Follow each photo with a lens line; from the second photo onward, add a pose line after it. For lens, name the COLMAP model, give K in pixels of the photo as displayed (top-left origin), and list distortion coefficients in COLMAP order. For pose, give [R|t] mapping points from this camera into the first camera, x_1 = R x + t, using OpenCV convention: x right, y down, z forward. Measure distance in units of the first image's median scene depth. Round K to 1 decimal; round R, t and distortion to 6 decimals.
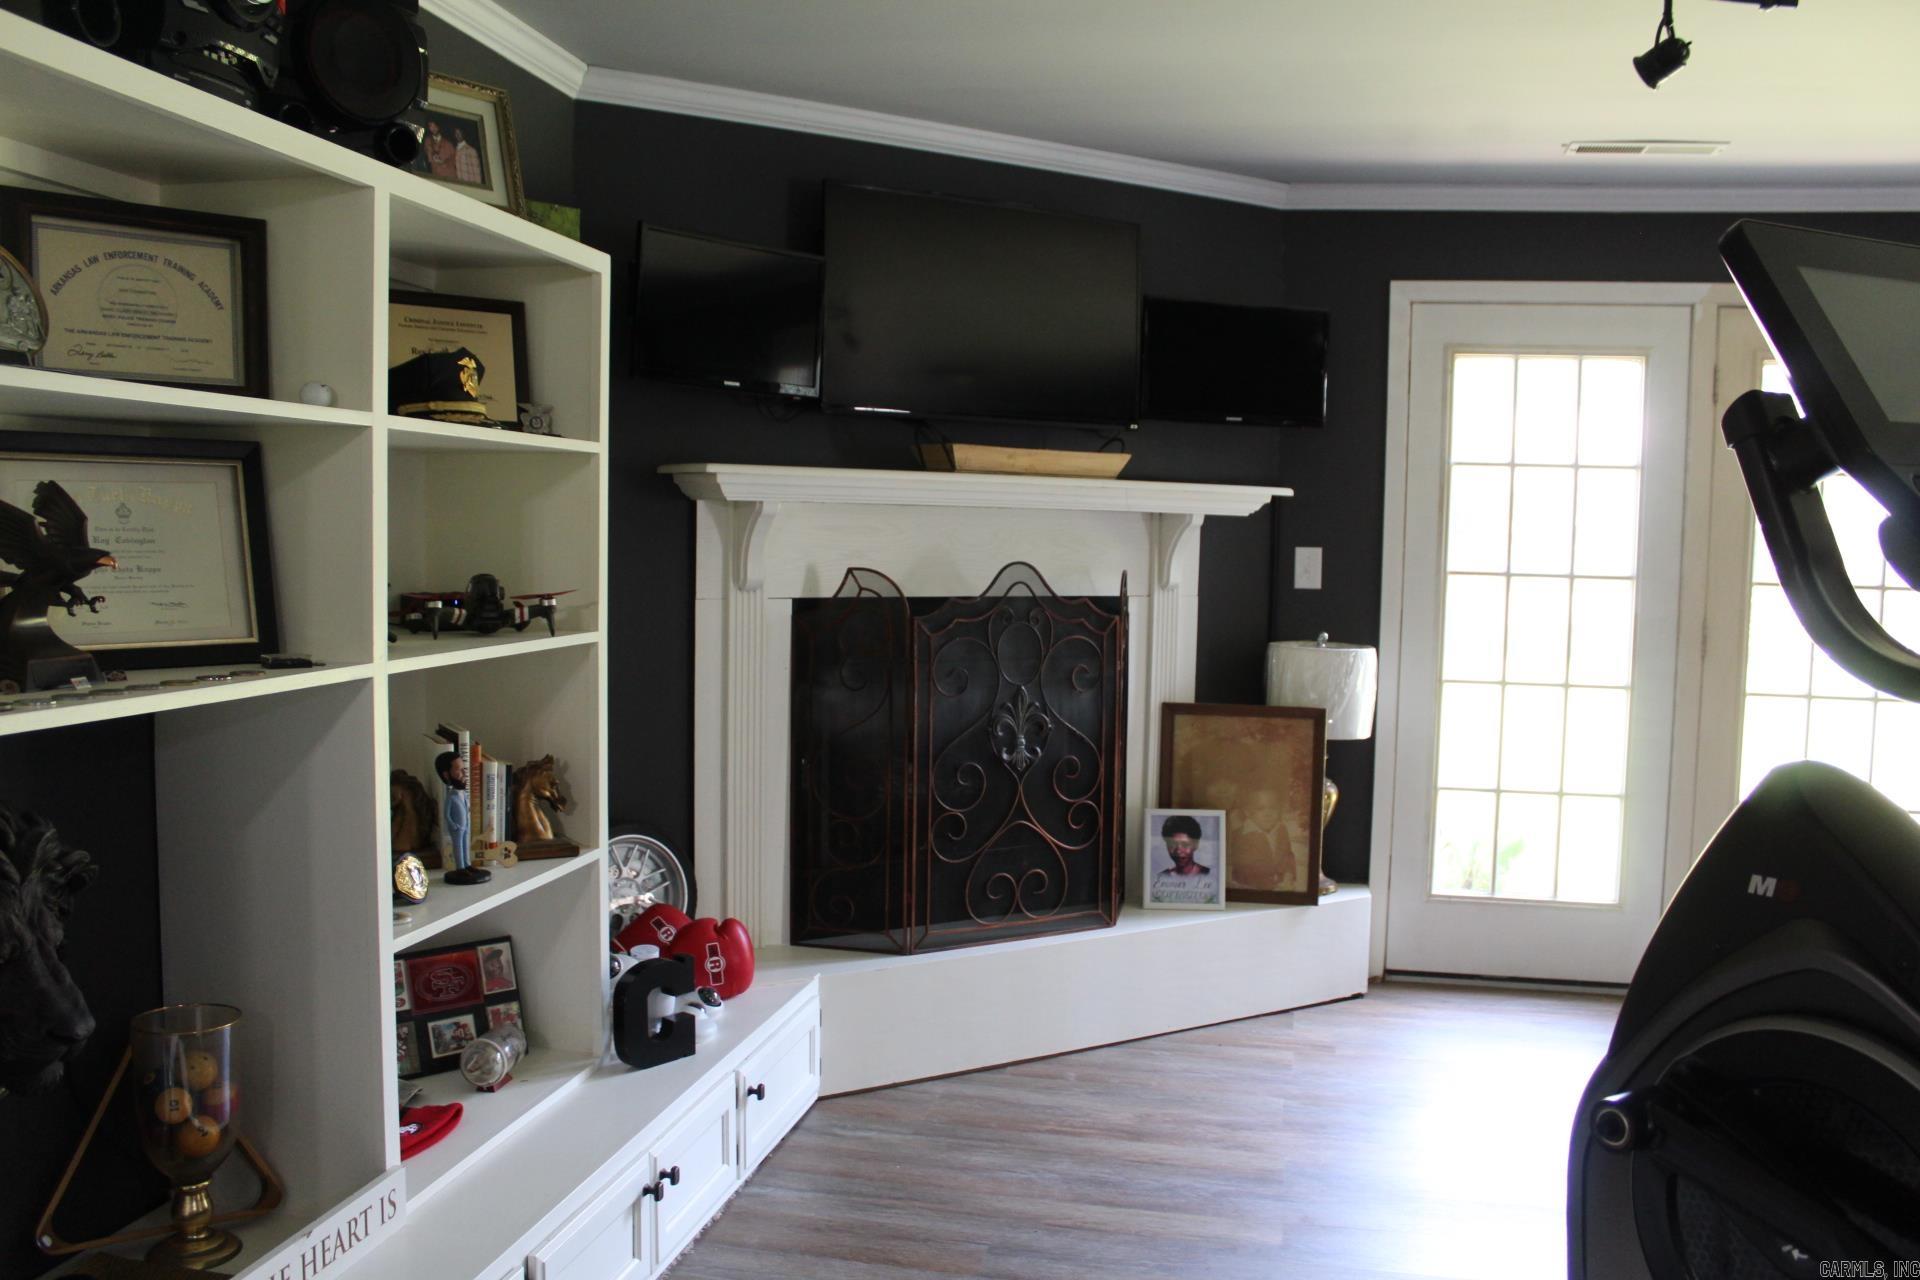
lens RADIAL K [[1599.0, 0, 958.6], [0, 1599.0, 615.8], [0, 0, 1]] dist [-0.165922, 0.127401]
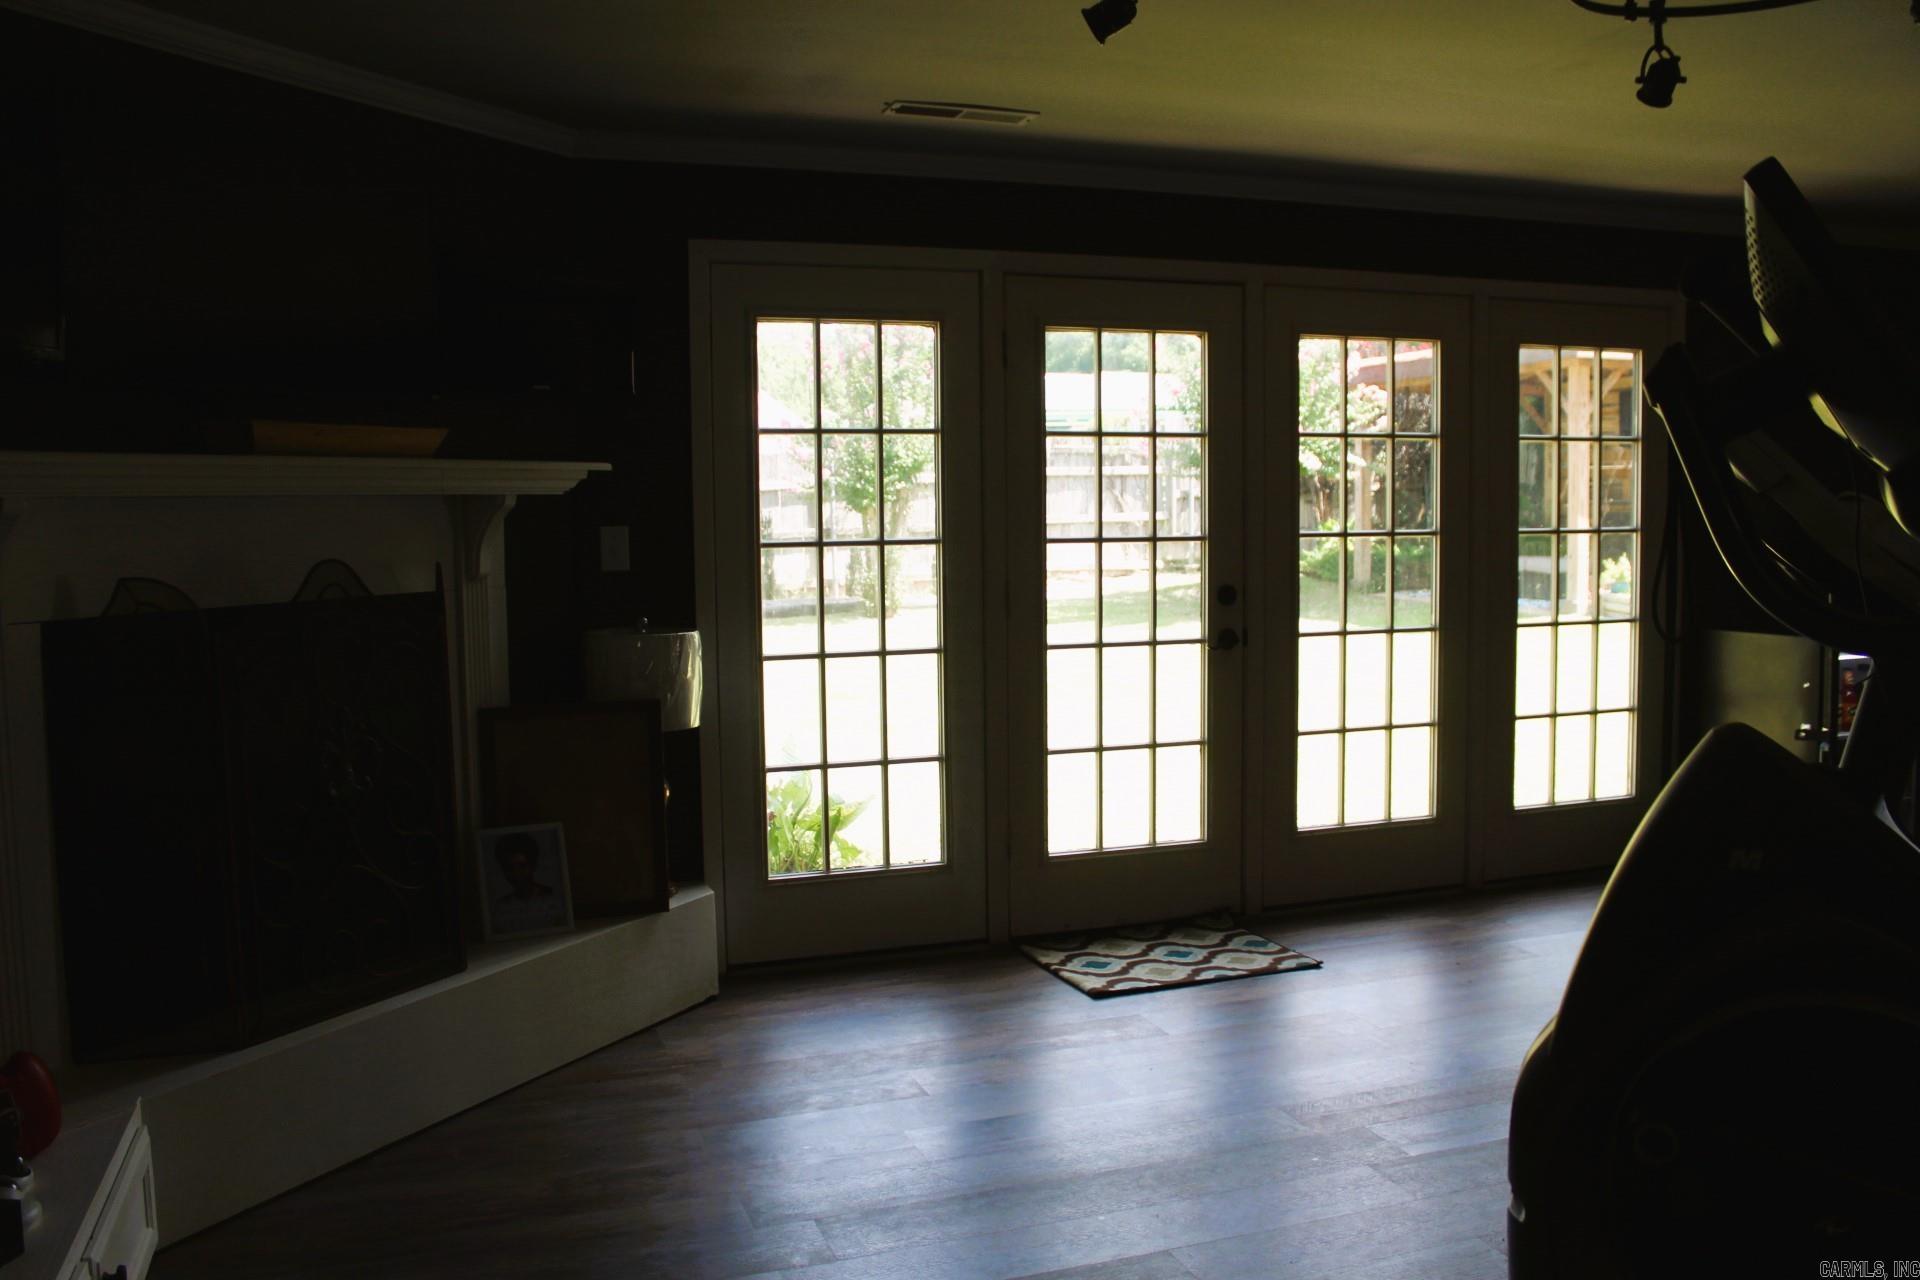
lens RADIAL K [[1599.0, 0, 958.6], [0, 1599.0, 615.8], [0, 0, 1]] dist [-0.165922, 0.127401]
pose [[0.846436, -0.069913, 0.527881, -0.111388], [0.061505, 0.997545, 0.033494, -0.010688], [-0.528927, 0.004117, 0.848657, 0.123800]]
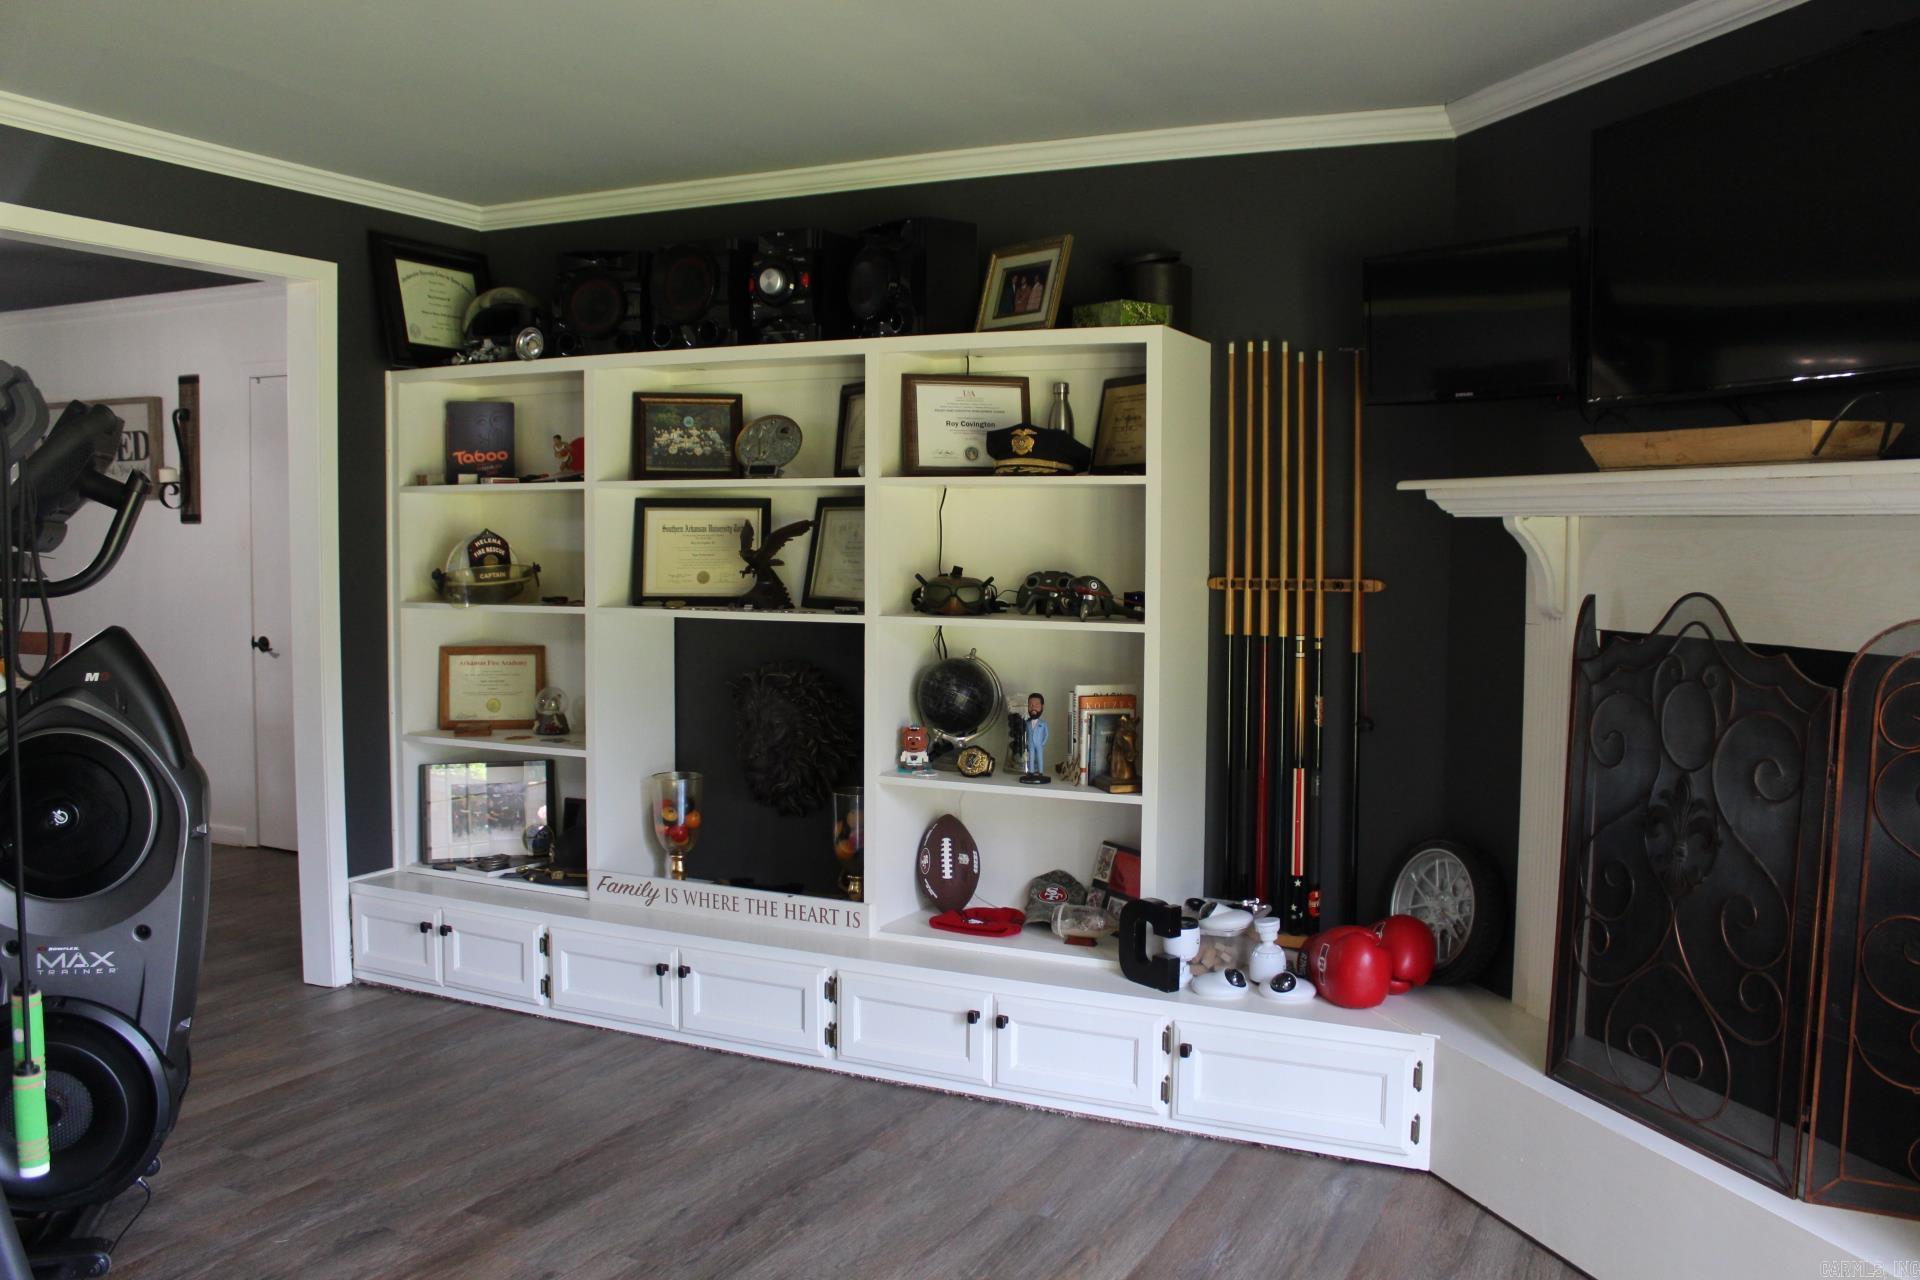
lens RADIAL K [[1599.0, 0, 958.6], [0, 1599.0, 615.8], [0, 0, 1]] dist [-0.165922, 0.127401]
pose [[-0.231623, 0.021617, -0.972565, 0.744601], [-0.073102, 0.996540, 0.039559, -0.024366], [0.970055, 0.080260, -0.229241, 0.820354]]
